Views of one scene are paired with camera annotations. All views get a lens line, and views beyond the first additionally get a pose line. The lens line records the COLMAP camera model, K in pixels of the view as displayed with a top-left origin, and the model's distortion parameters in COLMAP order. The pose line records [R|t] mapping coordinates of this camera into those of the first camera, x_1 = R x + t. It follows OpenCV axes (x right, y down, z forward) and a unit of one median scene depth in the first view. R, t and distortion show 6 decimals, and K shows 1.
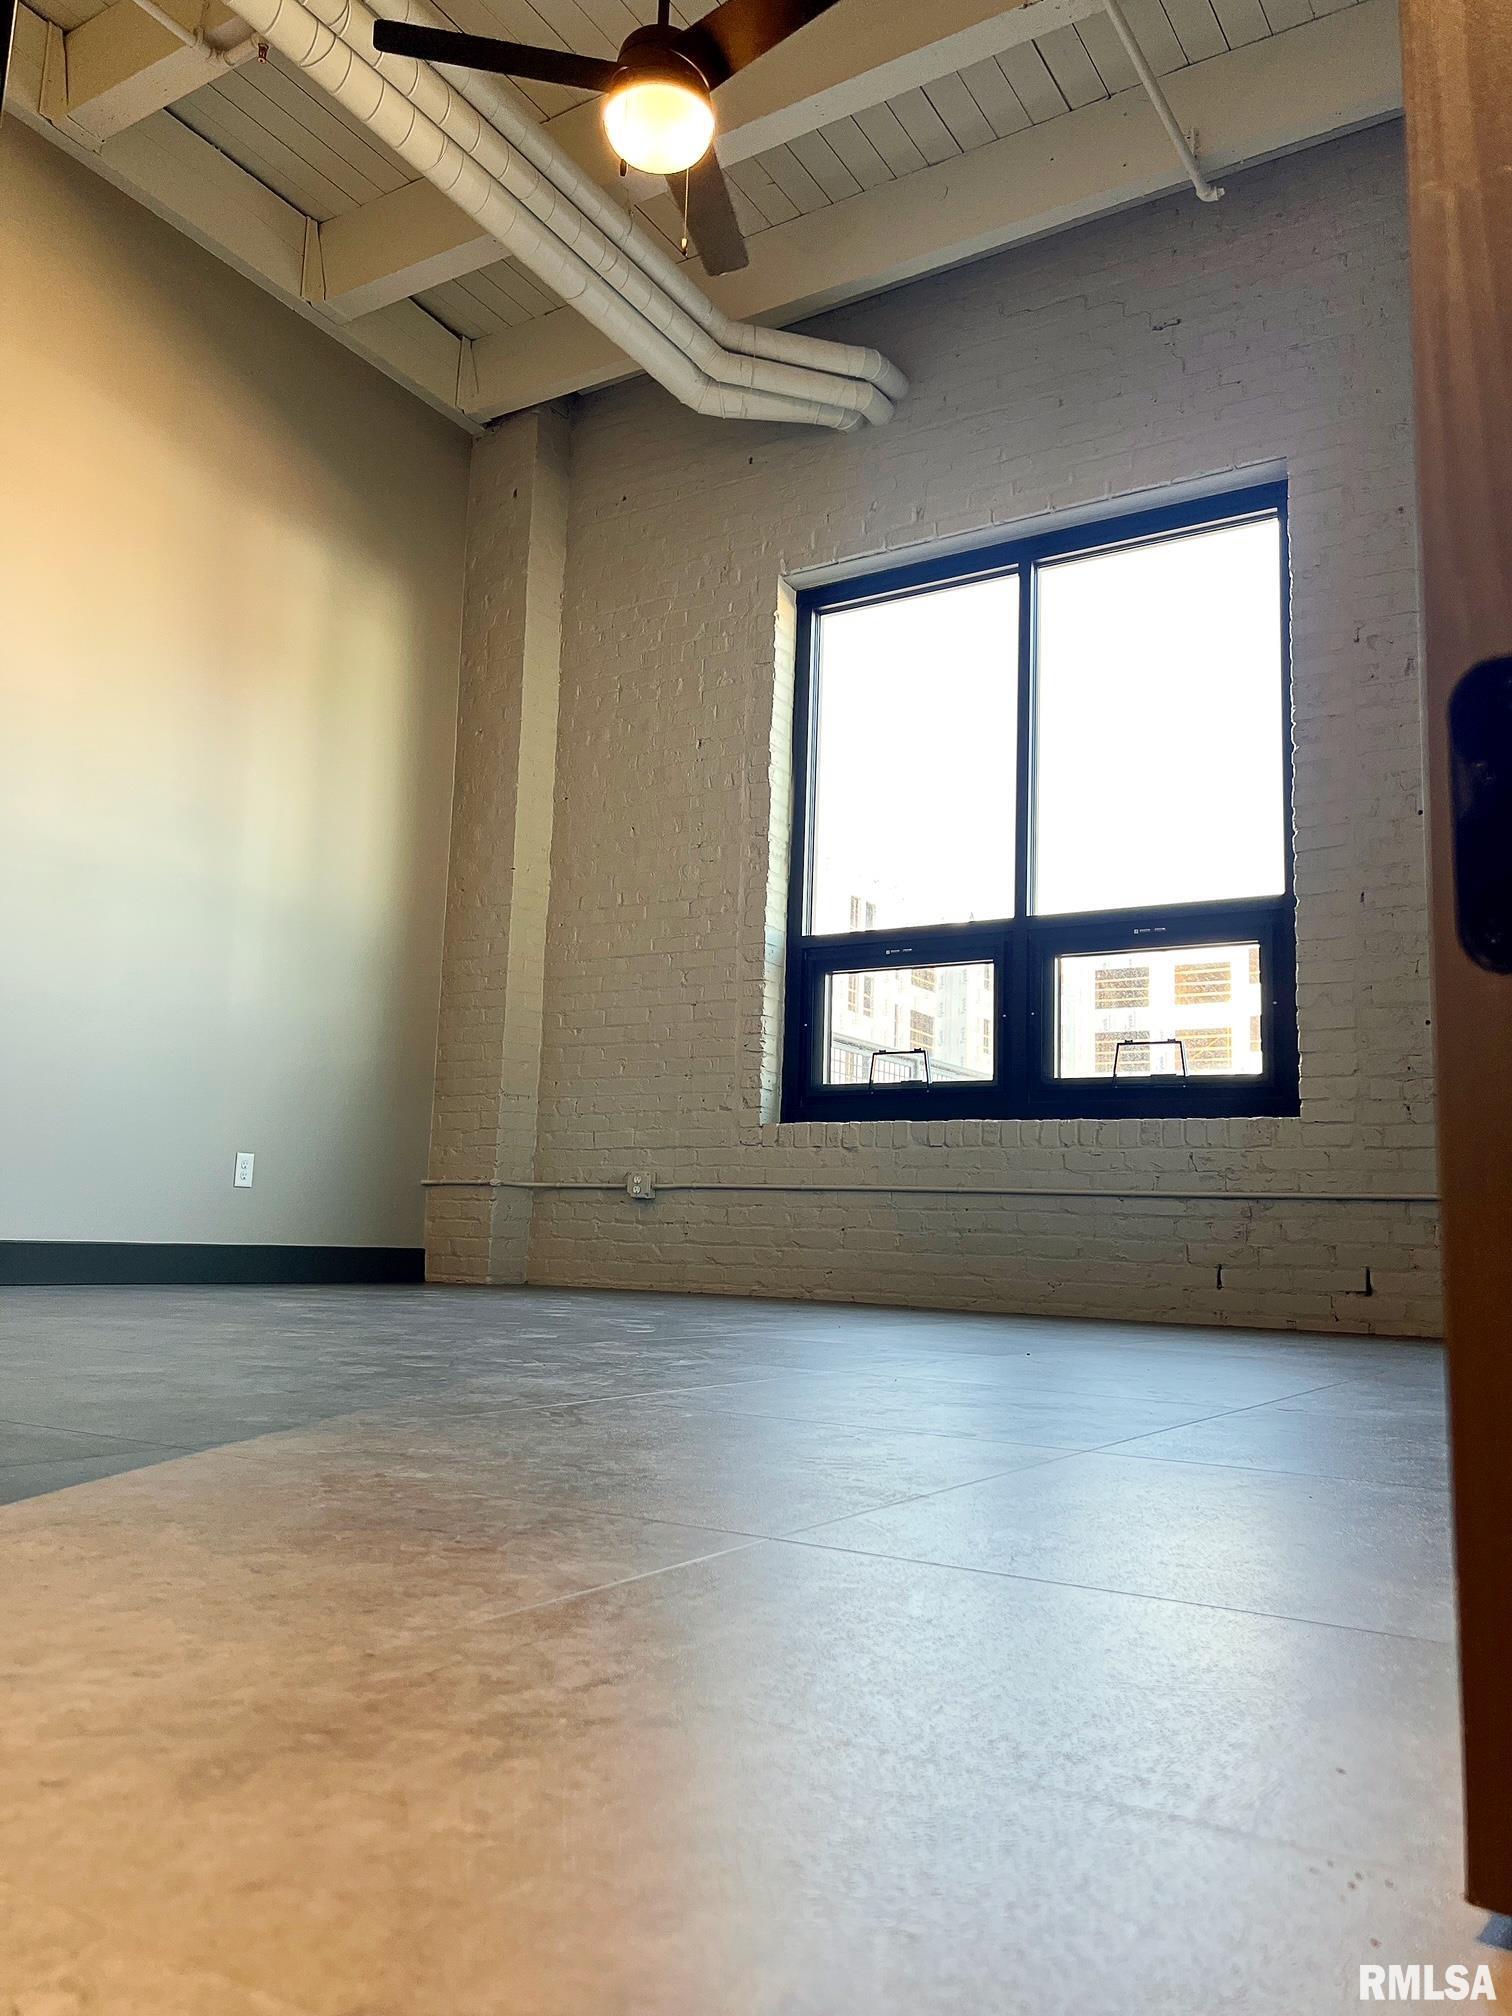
lens RADIAL K [[1533.1, 0, 744.3], [0, 1533.1, 1016.2], [0, 0, 1]] dist [0.070911, -0.069194]
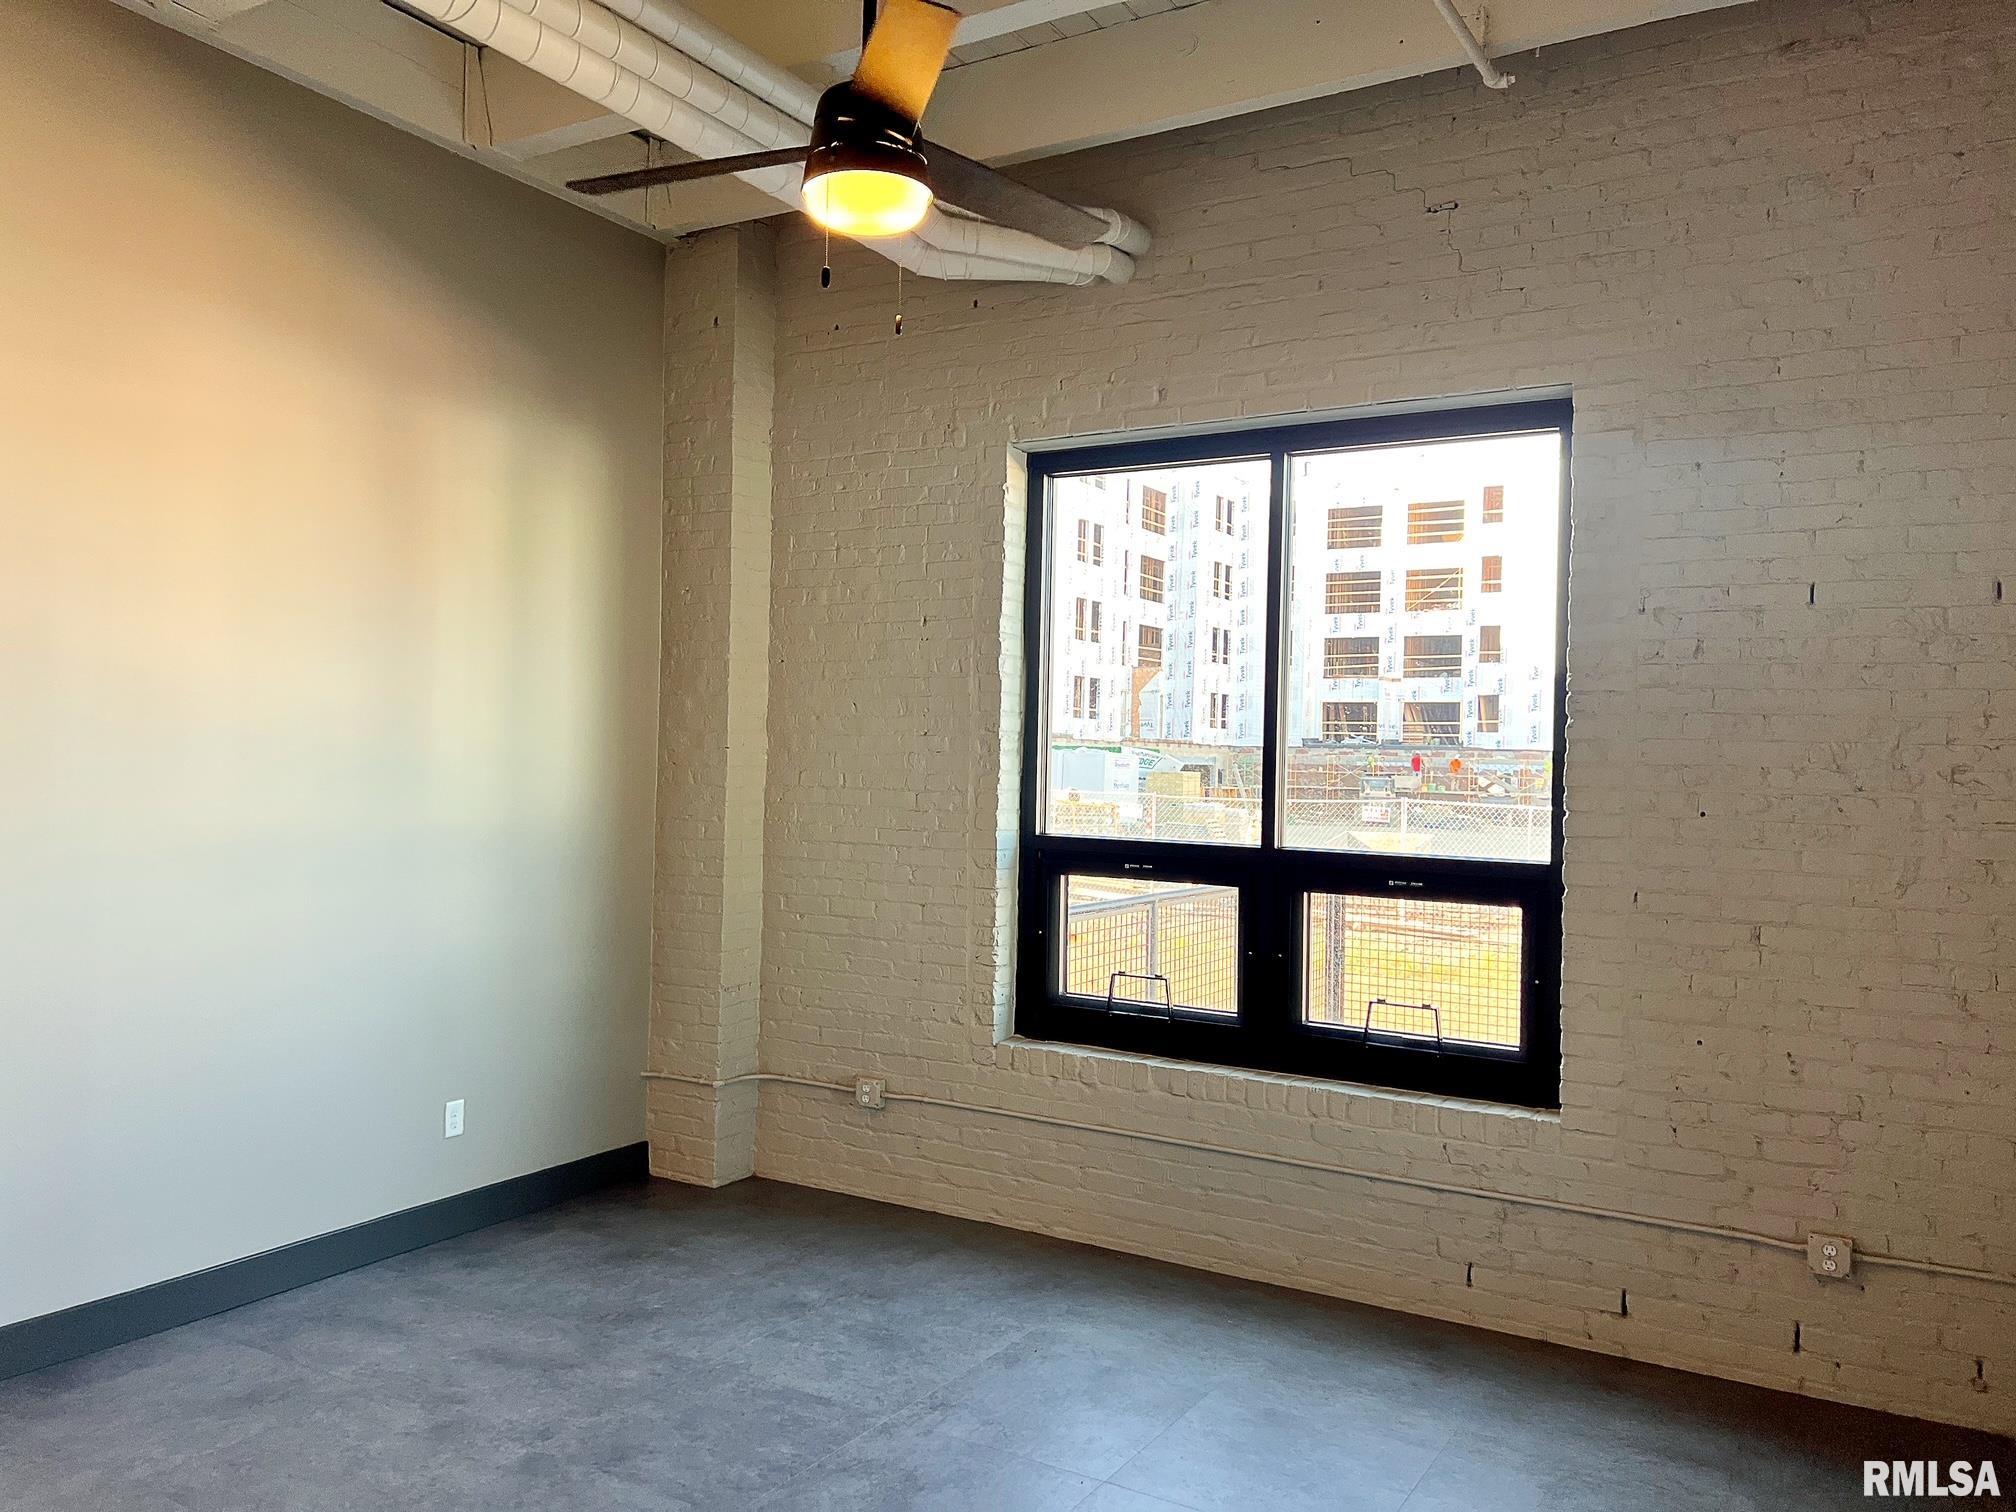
lens RADIAL K [[1517.9, 0, 997.3], [0, 1517.9, 748.4], [0, 0, 1]] dist [0.053441, -0.057769]
pose [[0.999859, -0.011267, 0.012431, 0.002986], [0.009325, 0.989166, 0.146502, -0.245562], [-0.013947, -0.146366, 0.989132, 0.085601]]
